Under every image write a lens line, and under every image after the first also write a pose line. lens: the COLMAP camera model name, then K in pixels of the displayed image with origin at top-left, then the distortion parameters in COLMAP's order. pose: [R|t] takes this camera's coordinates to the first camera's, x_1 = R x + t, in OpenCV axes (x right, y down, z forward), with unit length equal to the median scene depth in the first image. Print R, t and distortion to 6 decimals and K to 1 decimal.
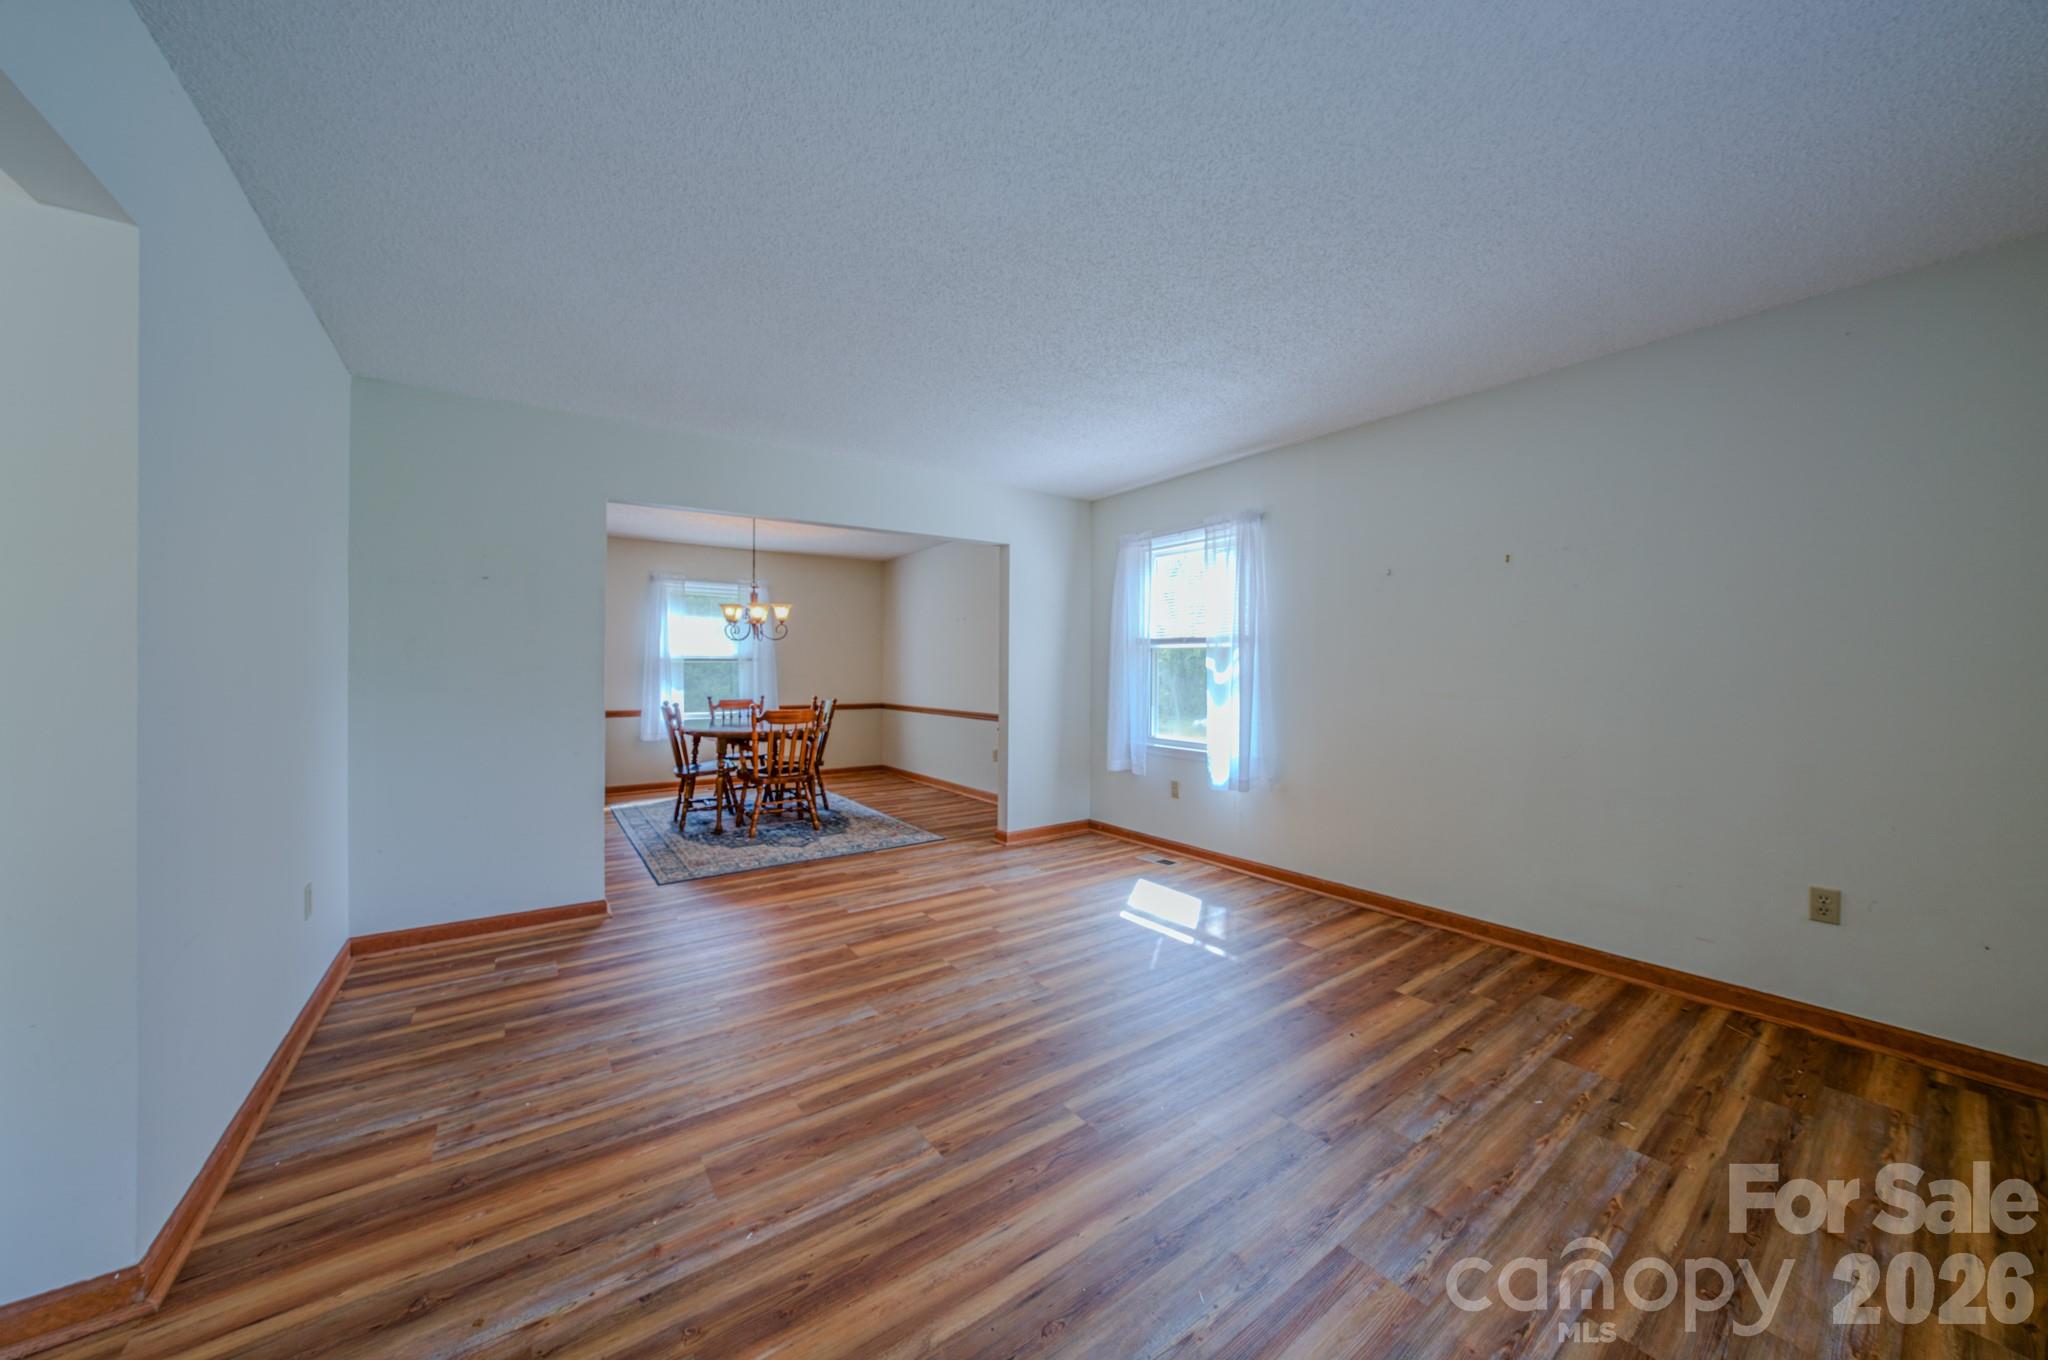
lens RADIAL K [[727.7, 0, 1020.1], [0, 727.7, 670.3], [0, 0, 1]] dist [-0.026496, 0.006963]
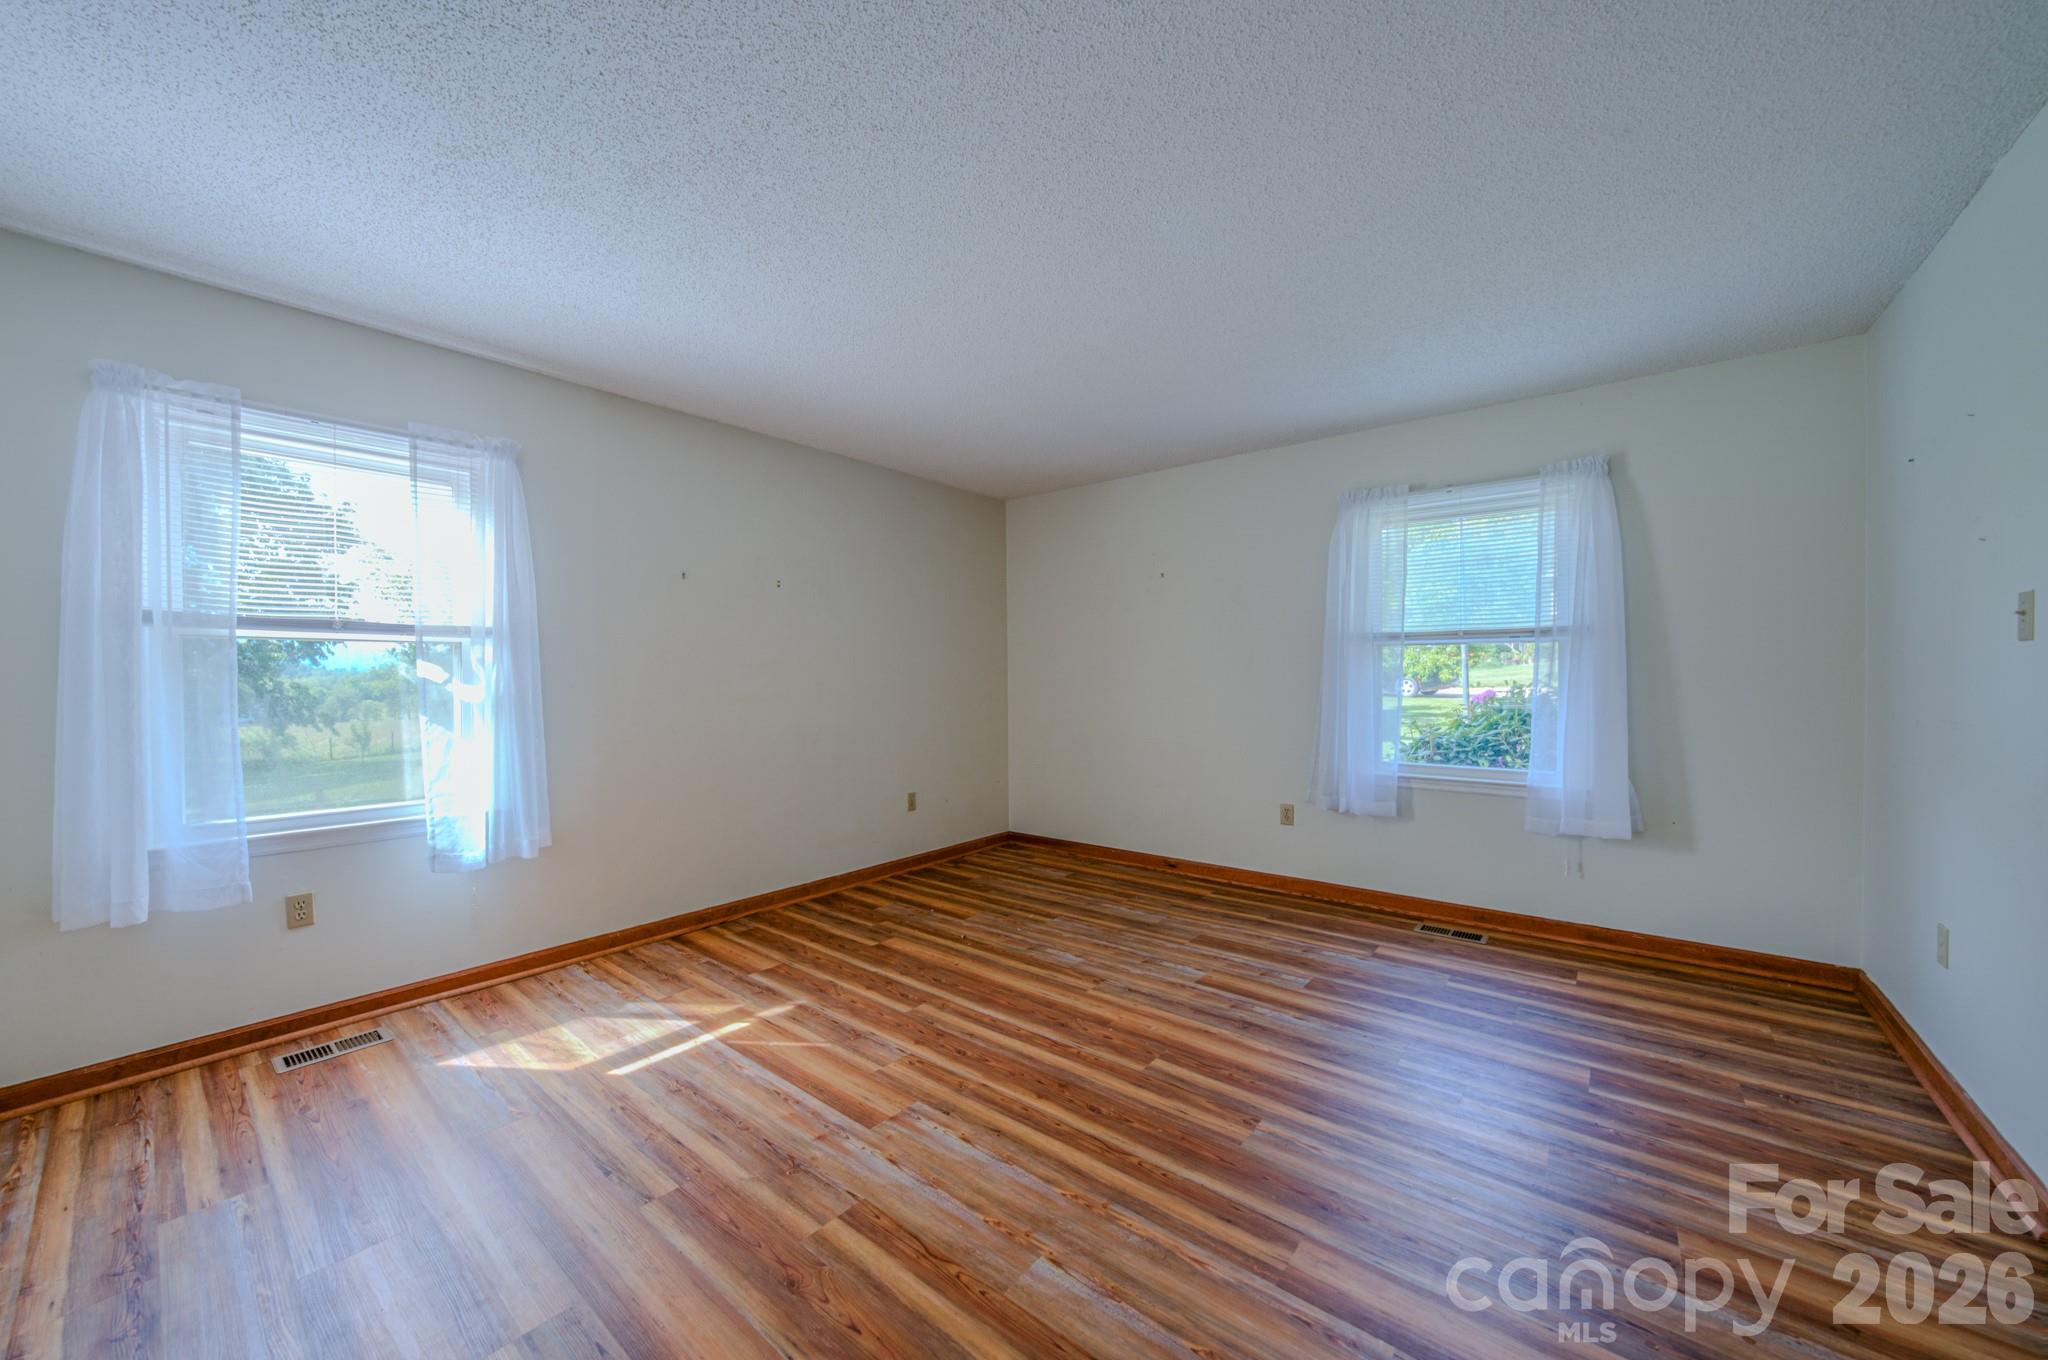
lens RADIAL K [[727.7, 0, 1020.1], [0, 727.7, 670.3], [0, 0, 1]] dist [-0.026496, 0.006963]
pose [[-0.270716, 0.009402, 0.962613, -0.604227], [0.005859, 0.999950, -0.008119, 0.000004], [-0.962641, 0.003442, -0.270757, 0.932660]]
